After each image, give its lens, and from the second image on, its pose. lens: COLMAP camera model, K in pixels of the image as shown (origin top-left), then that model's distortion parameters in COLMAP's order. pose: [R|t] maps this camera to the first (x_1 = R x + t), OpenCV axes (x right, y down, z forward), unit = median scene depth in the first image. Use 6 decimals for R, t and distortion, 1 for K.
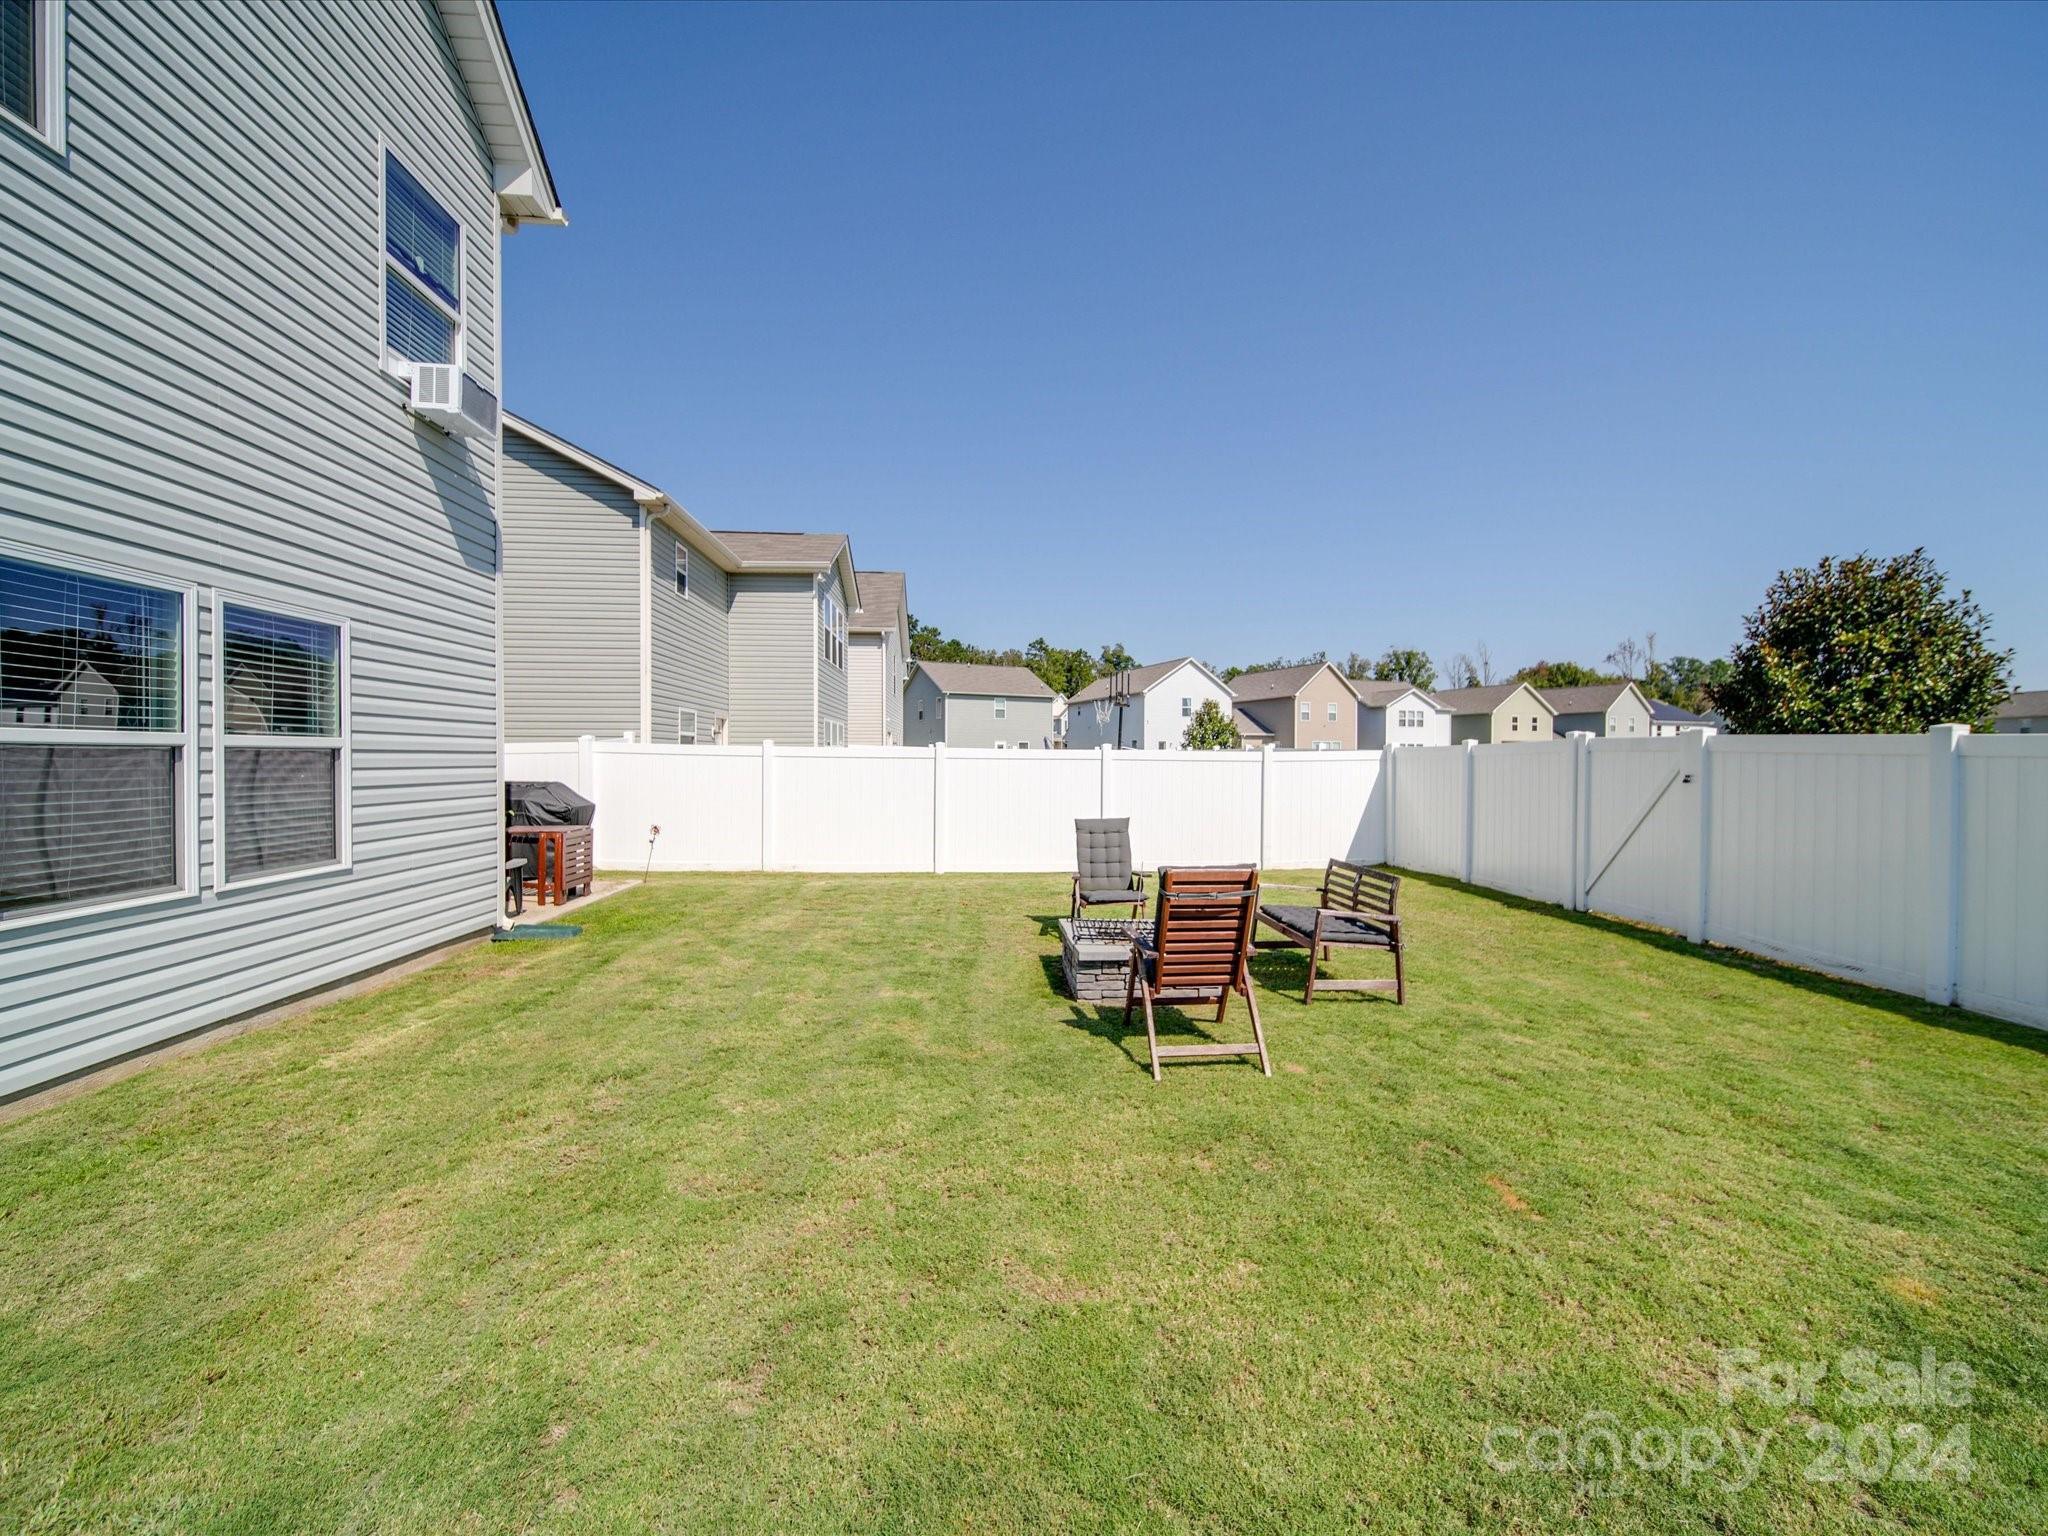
lens RADIAL K [[813.5, 0, 1034.3], [0, 813.5, 767.0], [0, 0, 1]] dist [0.000382, -0.001561]
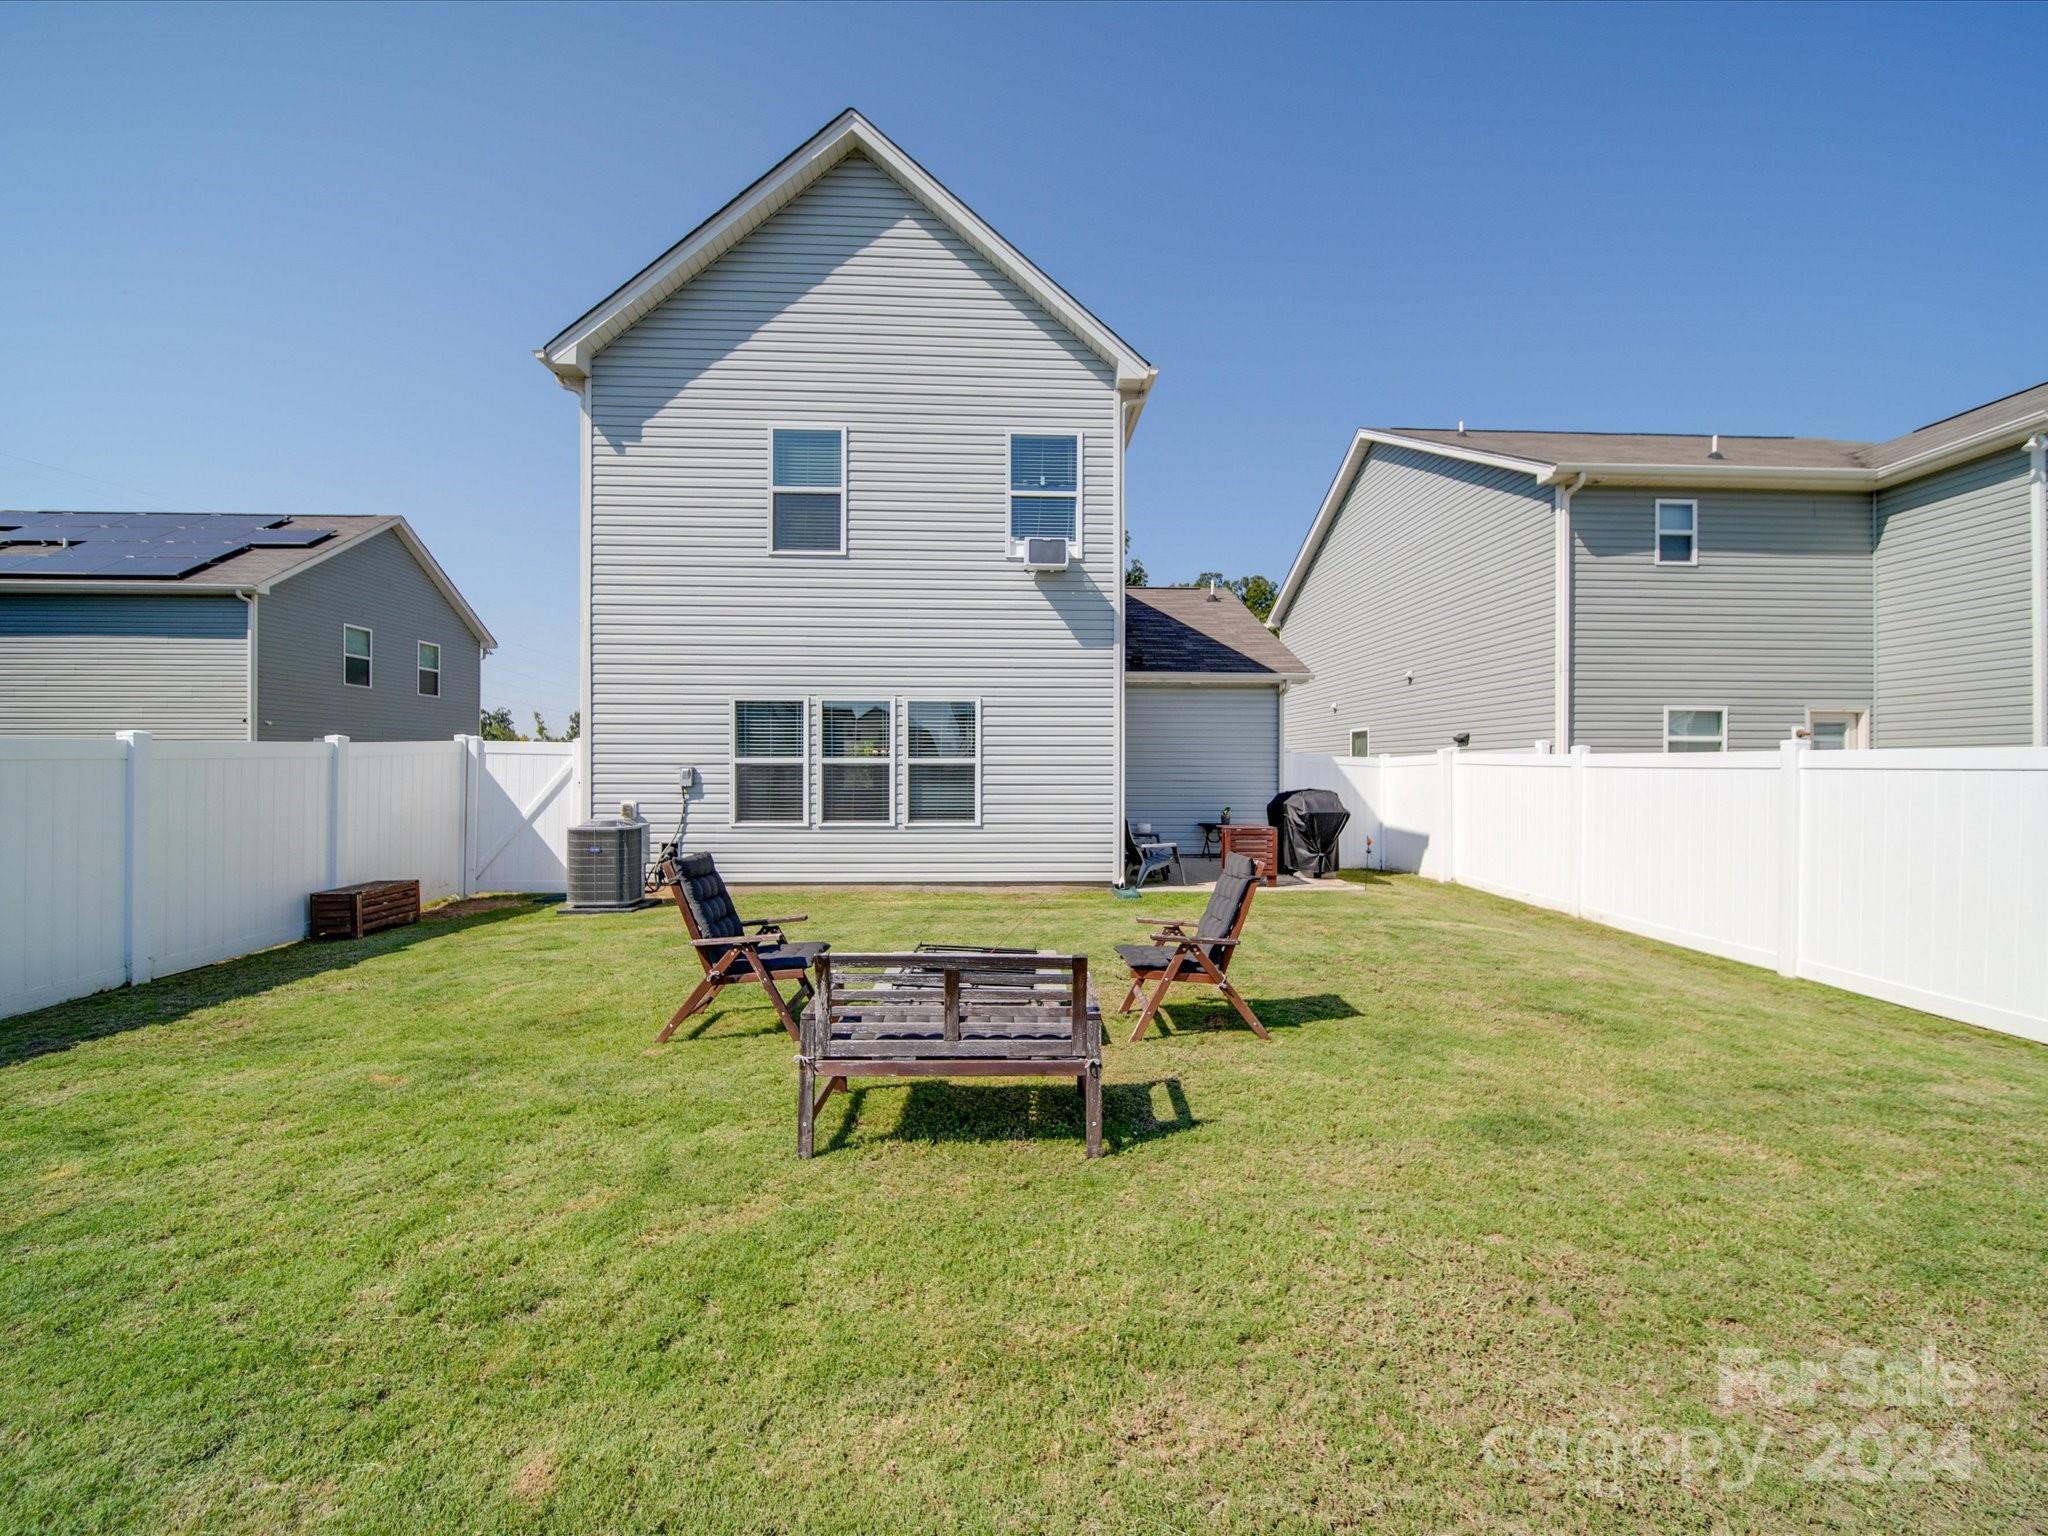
lens RADIAL K [[813.5, 0, 1031.6], [0, 813.5, 769.4], [0, 0, 1]] dist [0.000382, -0.001561]
pose [[-0.049259, -0.006139, -0.998767, 0.424473], [-0.013459, 0.999894, -0.005482, -0.000387], [0.998695, 0.013172, -0.049337, 0.478586]]
